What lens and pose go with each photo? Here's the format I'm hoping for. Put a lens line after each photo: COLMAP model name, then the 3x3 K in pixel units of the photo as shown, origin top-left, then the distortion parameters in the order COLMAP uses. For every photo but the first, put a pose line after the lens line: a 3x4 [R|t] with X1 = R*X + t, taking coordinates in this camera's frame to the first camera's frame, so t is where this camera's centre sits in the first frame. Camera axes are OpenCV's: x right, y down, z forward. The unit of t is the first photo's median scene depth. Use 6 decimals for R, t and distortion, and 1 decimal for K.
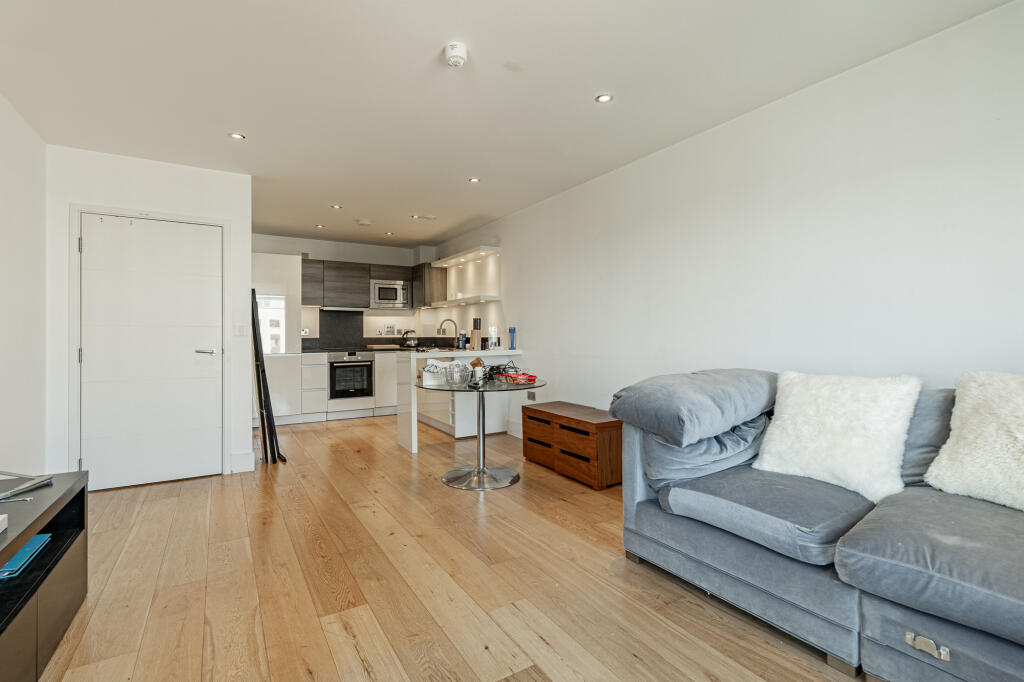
lens RADIAL K [[474.4, 0, 509.8], [0, 474.4, 336.2], [0, 0, 1]] dist [0.000231, 0.000643]
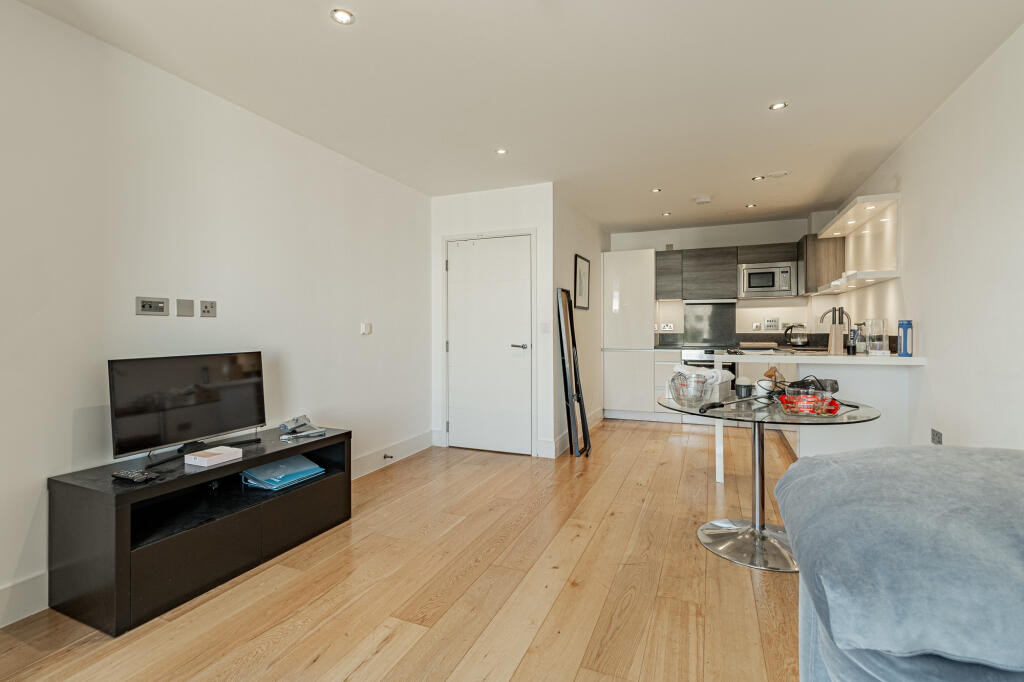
lens RADIAL K [[474.4, 0, 507.5], [0, 474.4, 333.2], [0, 0, 1]] dist [0.000231, 0.000643]
pose [[0.580115, 0.008397, -0.814491, 0.272983], [-0.001093, 0.999954, 0.009531, -0.008982], [0.814534, -0.004639, 0.580097, 0.302560]]
